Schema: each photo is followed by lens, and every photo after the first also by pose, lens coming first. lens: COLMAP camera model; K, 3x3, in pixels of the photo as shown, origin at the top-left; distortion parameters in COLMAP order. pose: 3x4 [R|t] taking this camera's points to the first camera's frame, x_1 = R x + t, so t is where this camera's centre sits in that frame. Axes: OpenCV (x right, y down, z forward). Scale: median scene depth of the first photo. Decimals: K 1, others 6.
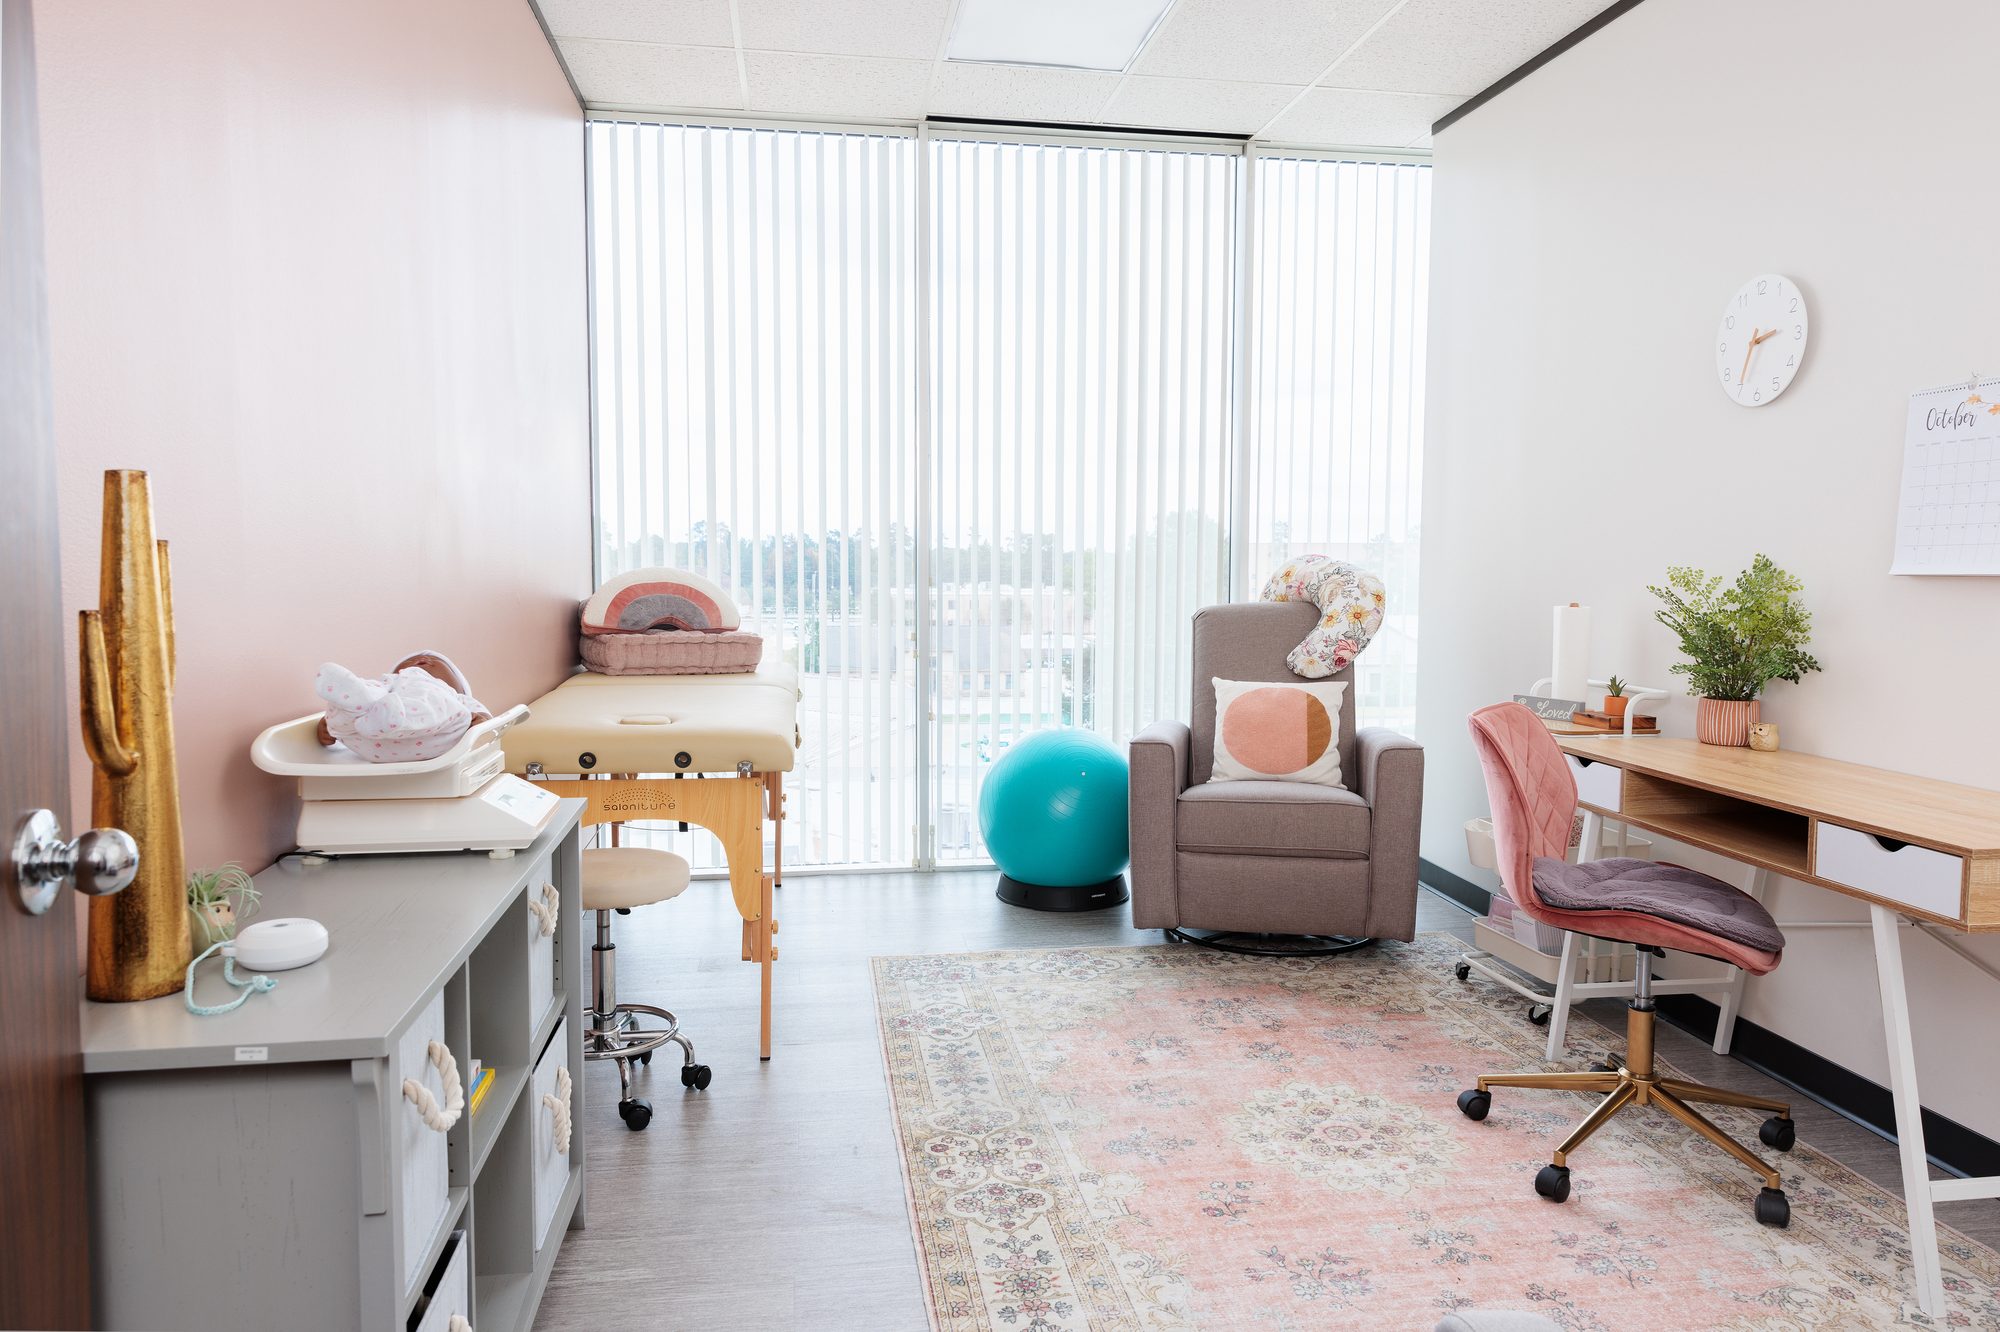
lens RADIAL K [[1410.8, 0, 1000.0], [0, 1410.8, 666.0], [0, 0, 1]] dist [0.017494, -0.005920]
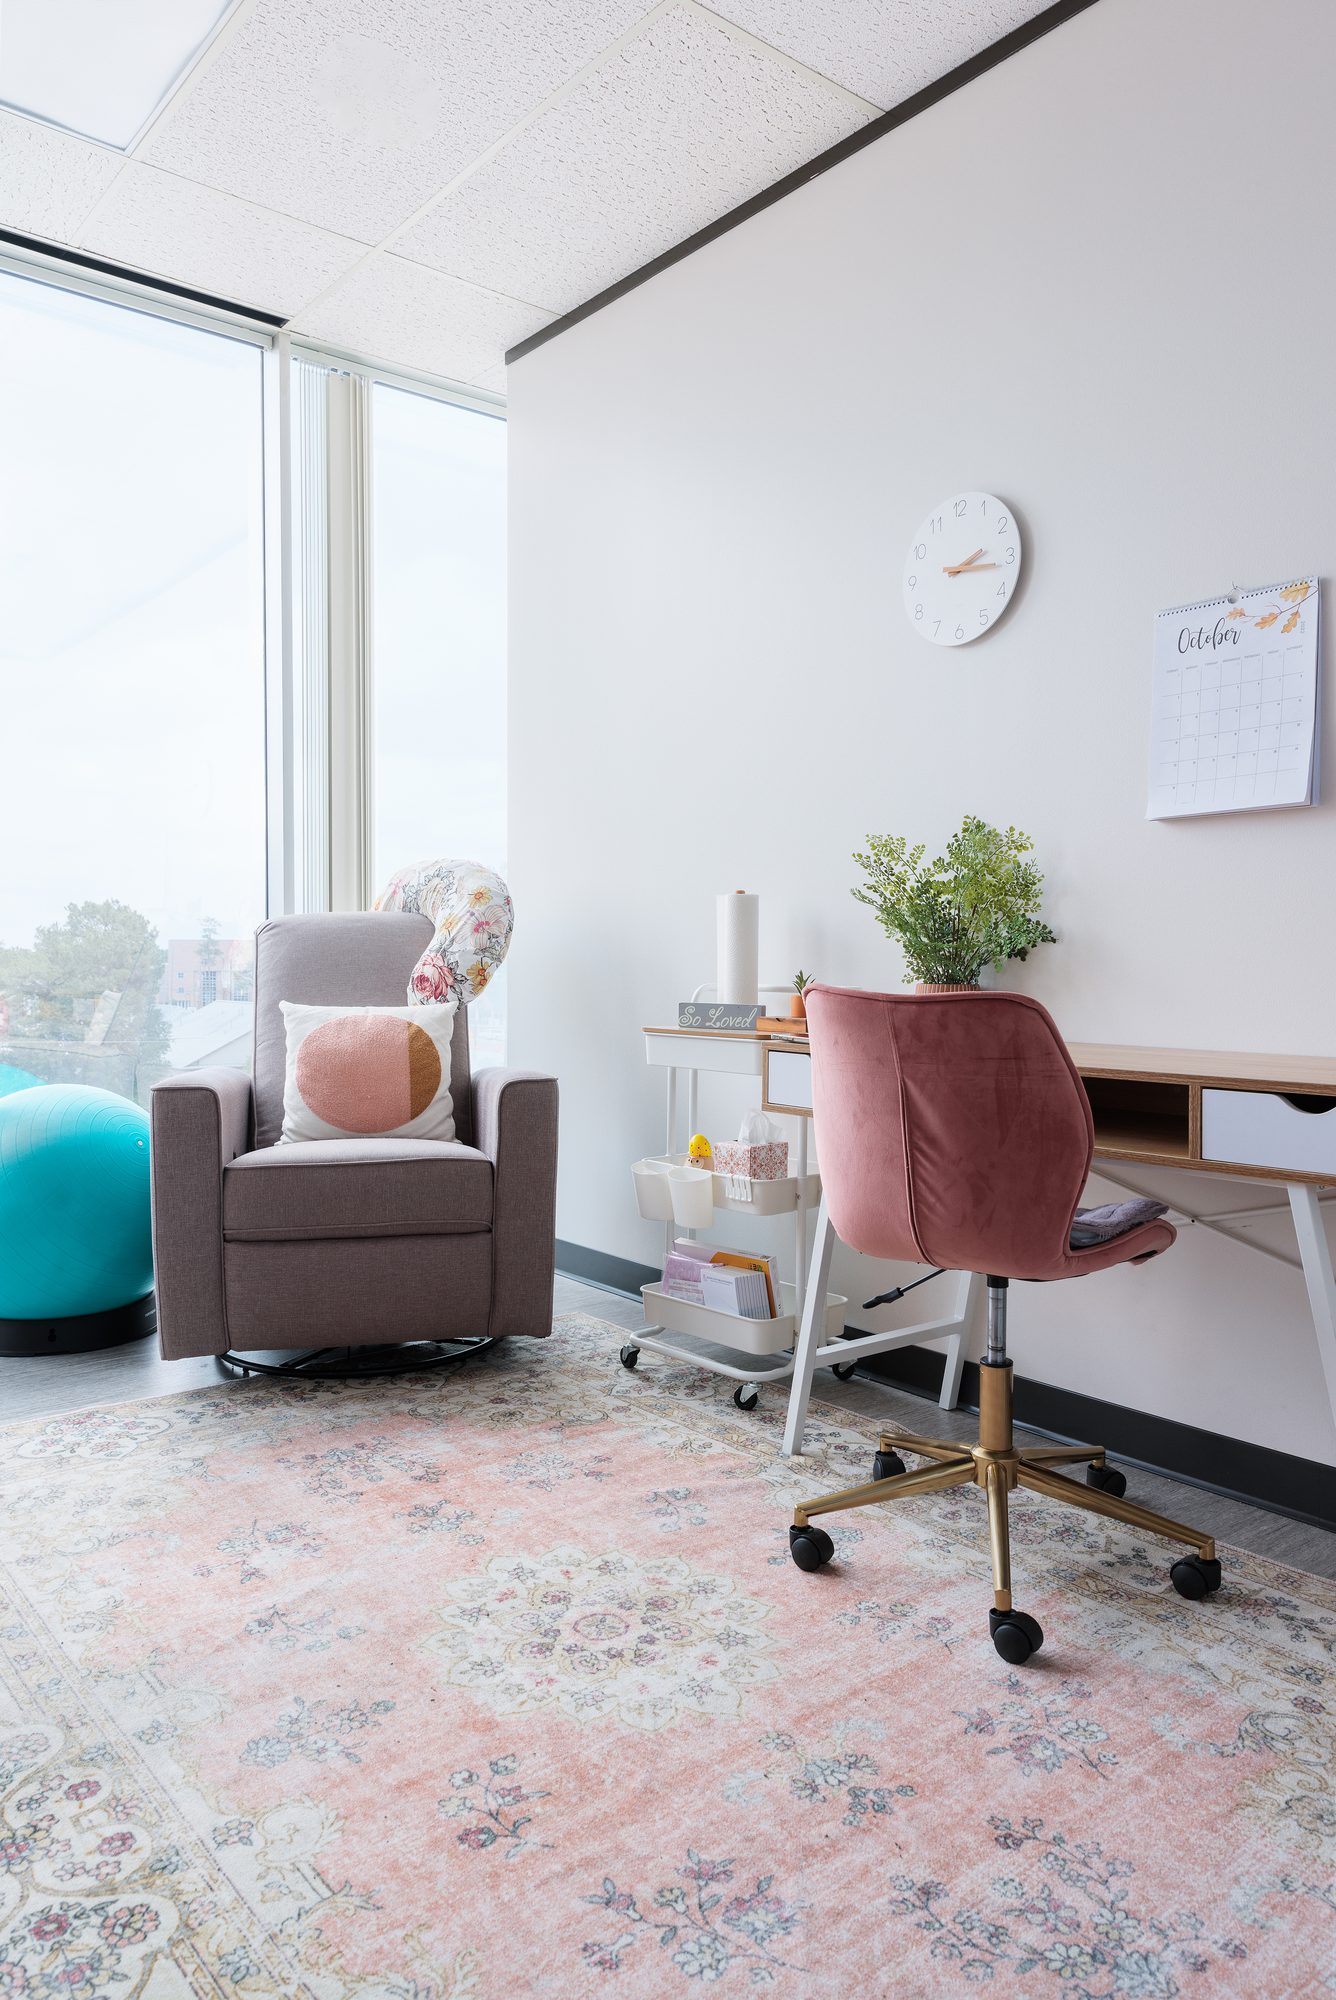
lens RADIAL K [[1410.8, 0, 690.2], [0, 1410.8, 995.0], [0, 0, 1]] dist [0.017494, -0.005920]
pose [[0.862640, -0.015208, 0.505590, -0.045074], [0.042734, 0.998165, -0.042889, 0.058073], [-0.504010, 0.058604, 0.861707, 0.342434]]
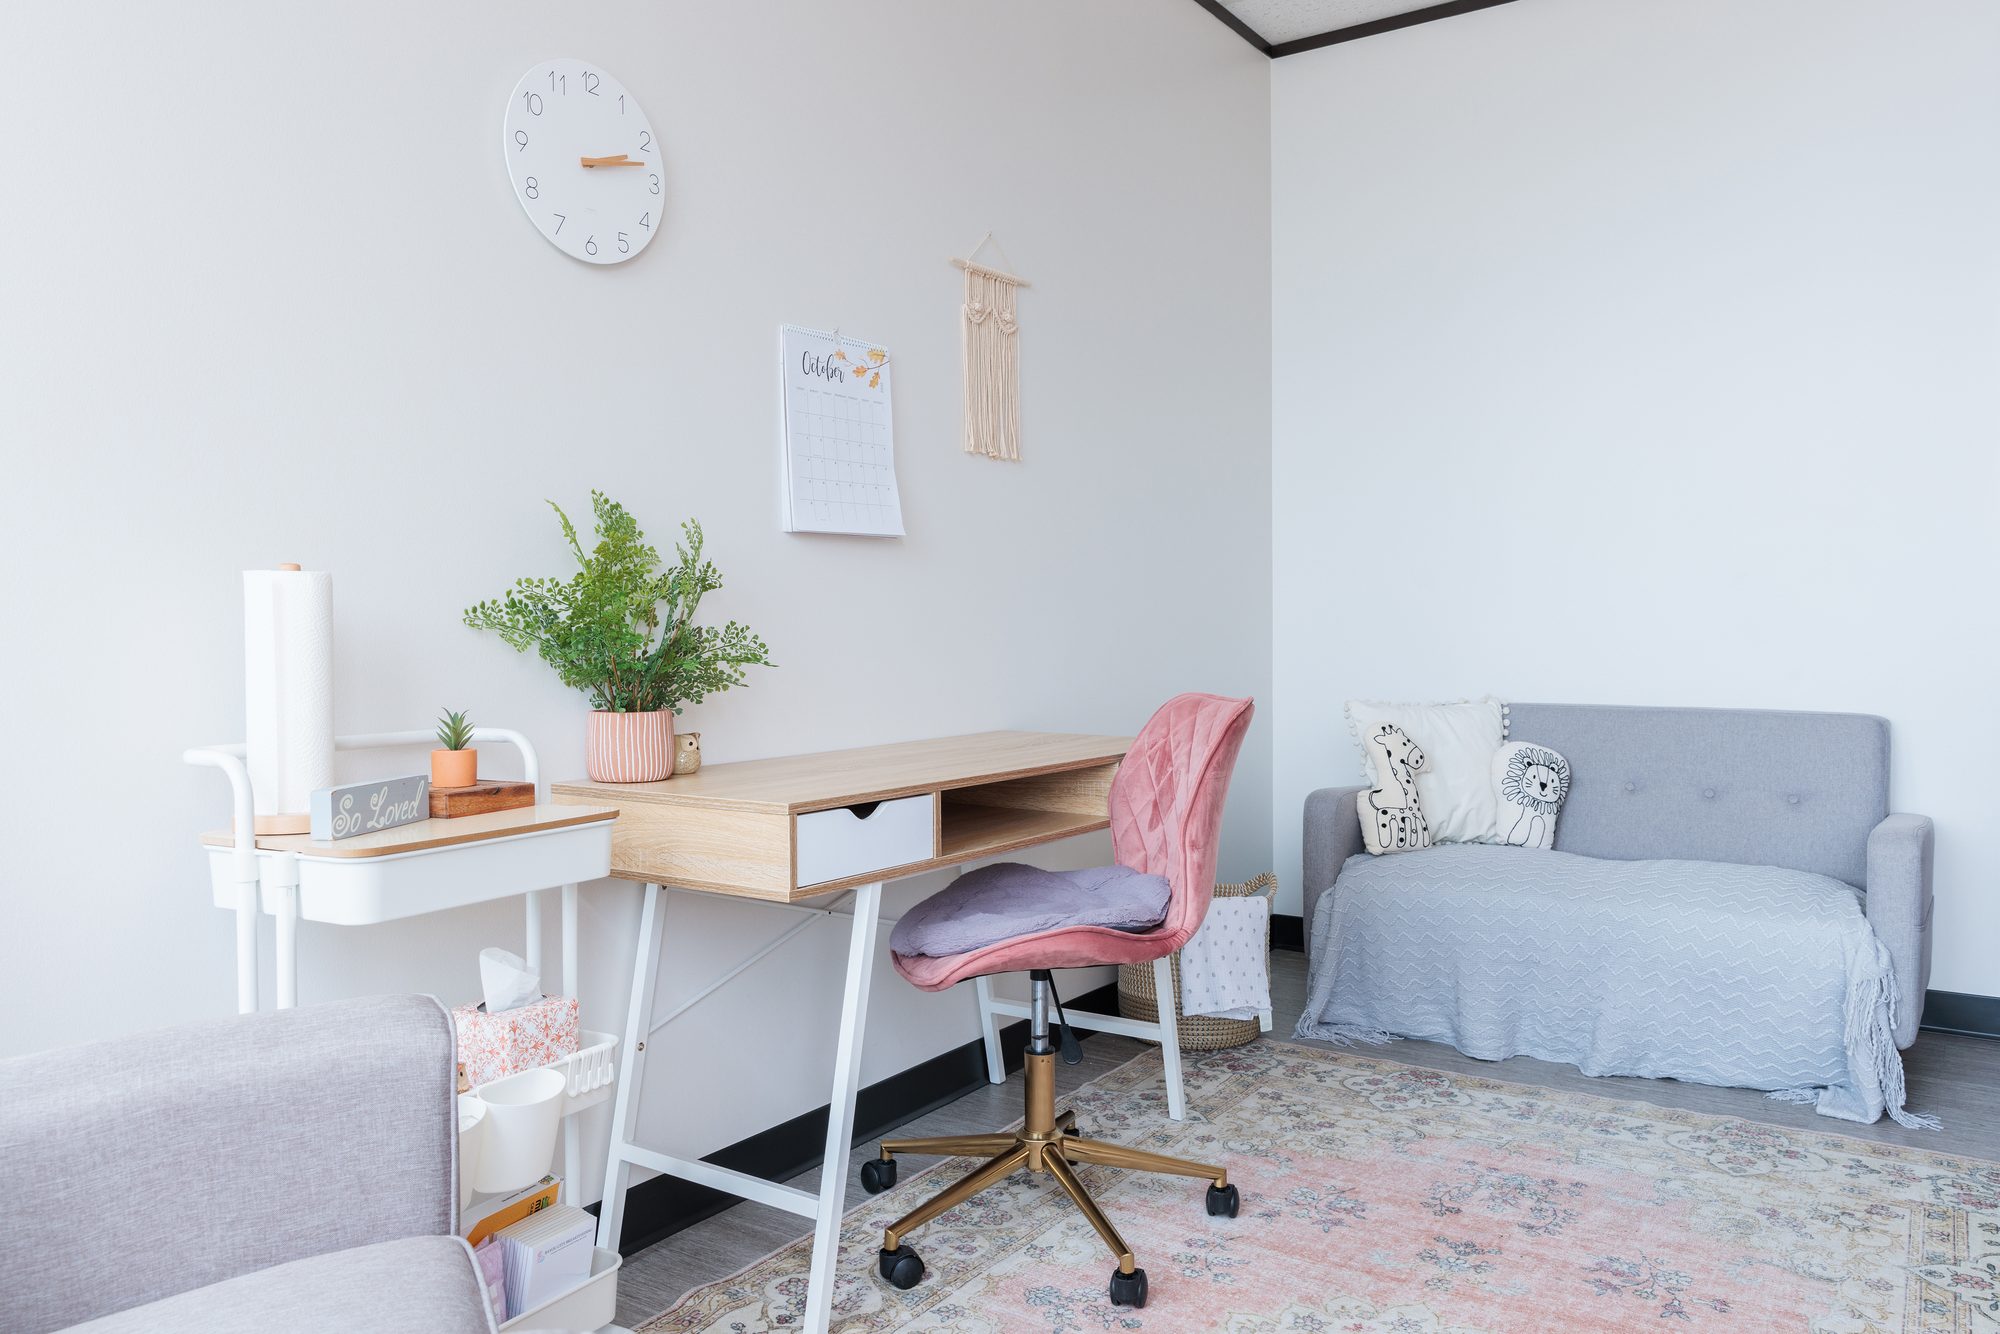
lens RADIAL K [[1394.2, 0, 1057.3], [0, 1394.2, 664.0], [0, 0, 1]] dist [-0.000994, -0.001239]
pose [[-0.747045, -0.018756, 0.664509, -0.054472], [0.057100, 0.994097, 0.092252, -0.045200], [-0.662317, 0.106860, -0.741564, 1.313637]]
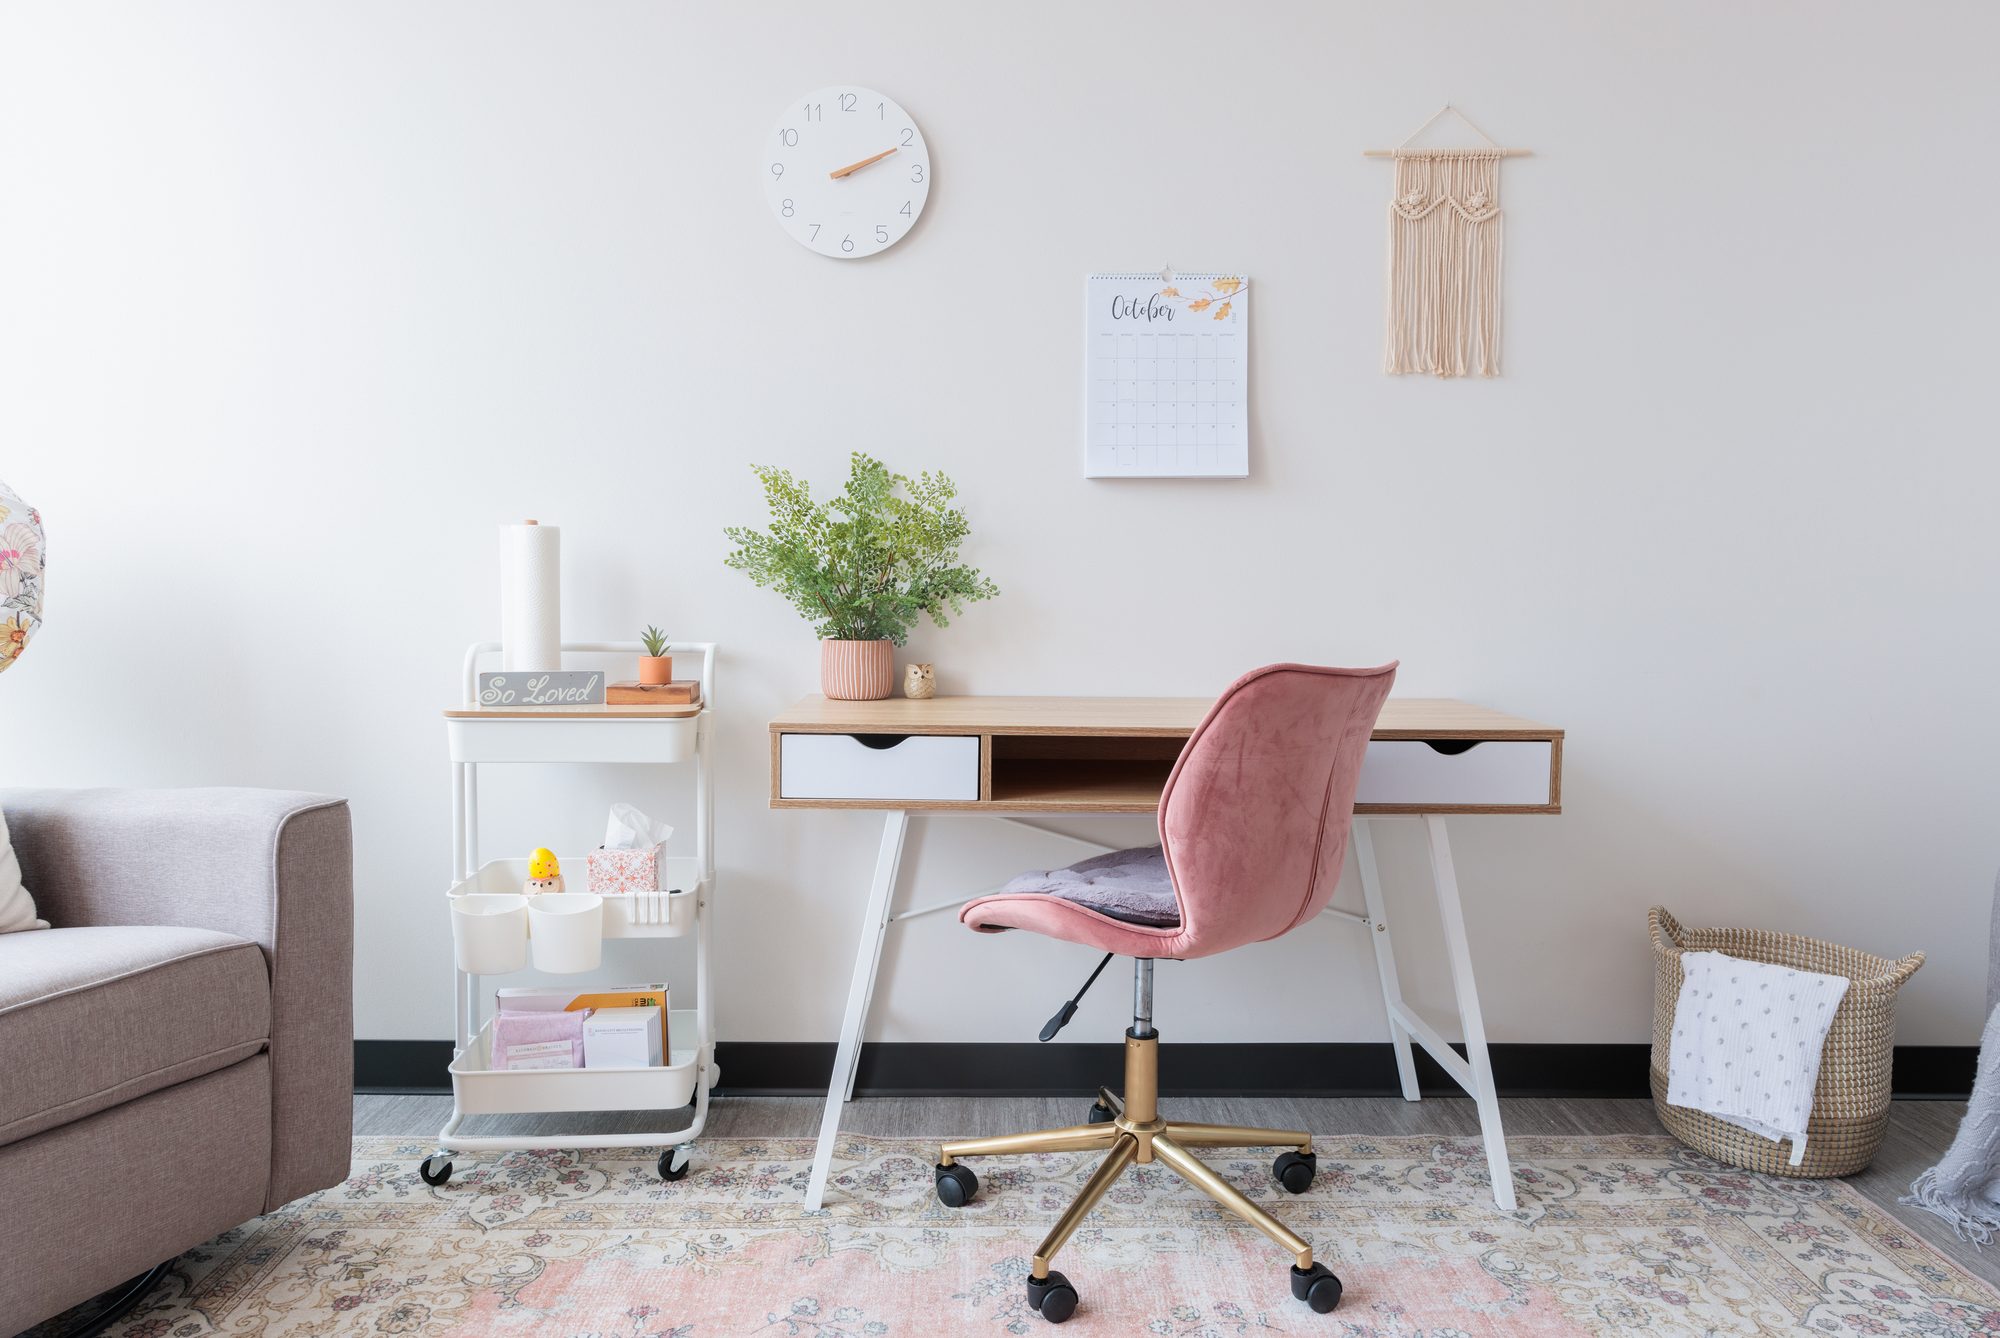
lens RADIAL K [[1337.0, 0, 1028.0], [0, 1337.0, 679.6], [0, 0, 1]] dist [0.005546, -0.000957]
pose [[0.116044, -0.080163, 0.990004, -0.187089], [0.072023, 0.994793, 0.072109, -0.000884], [-0.990629, 0.062935, 0.121213, 0.804901]]
